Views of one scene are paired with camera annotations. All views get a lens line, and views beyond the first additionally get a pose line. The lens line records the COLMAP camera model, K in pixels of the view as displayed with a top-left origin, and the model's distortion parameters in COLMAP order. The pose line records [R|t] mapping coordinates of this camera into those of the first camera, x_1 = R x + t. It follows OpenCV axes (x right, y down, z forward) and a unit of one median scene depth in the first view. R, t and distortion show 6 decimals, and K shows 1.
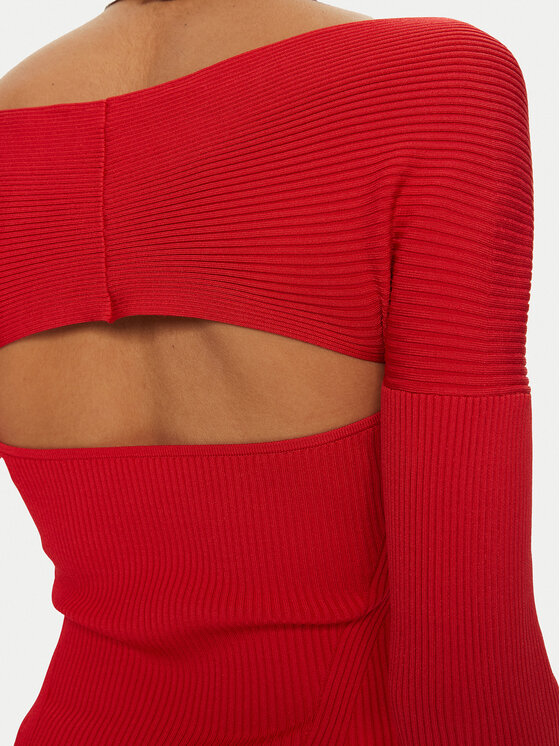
lens RADIAL K [[908.6, 0, 279.4], [0, 908.6, 371.4], [0, 0, 1]] dist [0.032559, 0.000000]
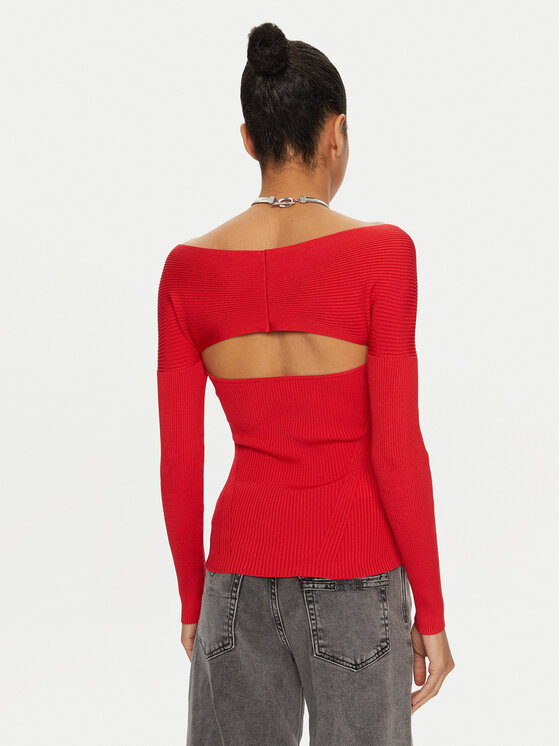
lens RADIAL K [[908.6, 0, 280.3], [0, 908.6, 373.6], [0, 0, 1]] dist [0.032559, 0.000000]
pose [[0.999618, -0.024302, 0.013148, -0.204766], [0.023434, 0.997765, 0.062577, -0.107389], [-0.014639, -0.062245, 0.997954, -1.872142]]
